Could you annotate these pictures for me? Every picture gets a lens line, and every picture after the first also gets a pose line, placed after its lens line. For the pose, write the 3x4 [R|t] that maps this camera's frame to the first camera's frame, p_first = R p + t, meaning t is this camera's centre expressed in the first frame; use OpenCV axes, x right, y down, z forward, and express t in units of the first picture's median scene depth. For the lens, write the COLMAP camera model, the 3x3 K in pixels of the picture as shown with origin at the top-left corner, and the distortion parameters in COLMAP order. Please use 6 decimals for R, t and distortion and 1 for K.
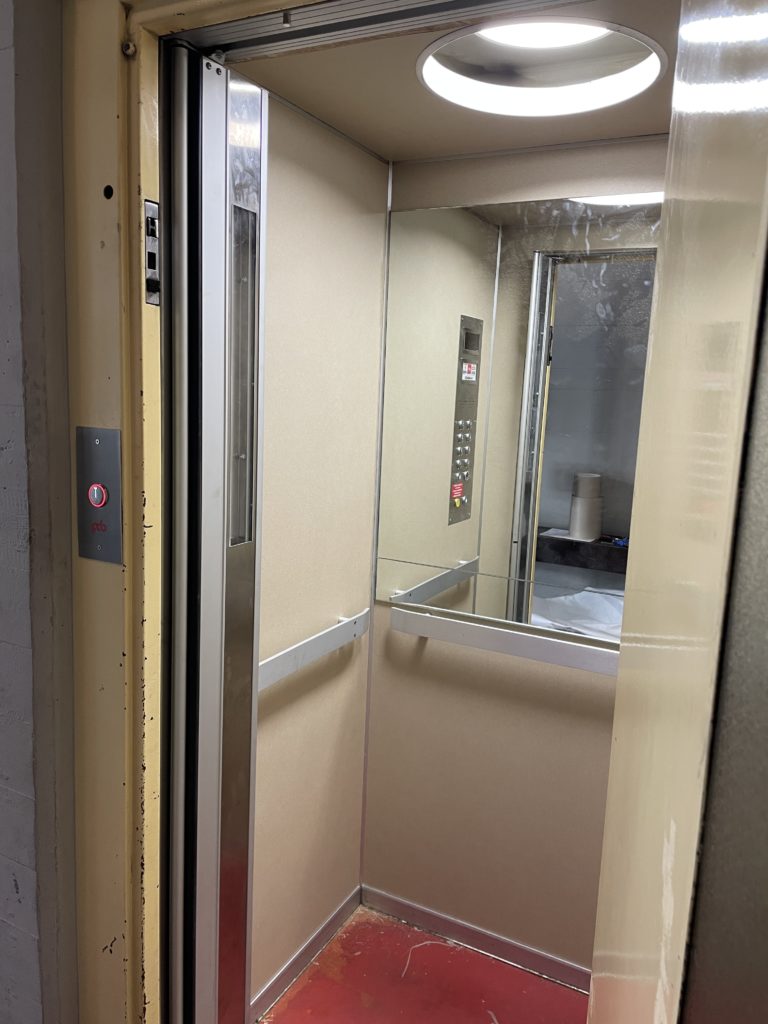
lens RADIAL K [[789.1, 0, 390.4], [0, 789.1, 509.7], [0, 0, 1]] dist [0.078014, 0.003452]
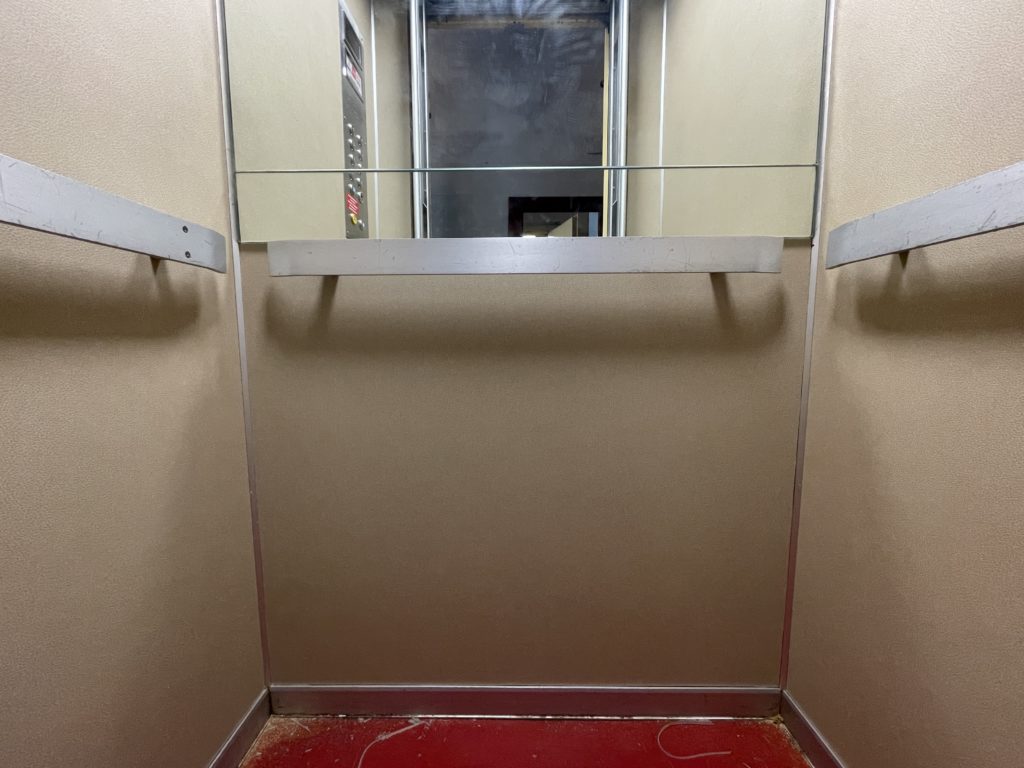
lens RADIAL K [[413.8, 0, 512.2], [0, 413.8, 386.5], [0, 0, 1]] dist [-0.018099, 0.000010]
pose [[0.881451, -0.091391, 0.463348, 0.009202], [0.100204, 0.994951, 0.005622, 0.233420], [-0.461523, 0.041474, 0.886158, 0.591717]]
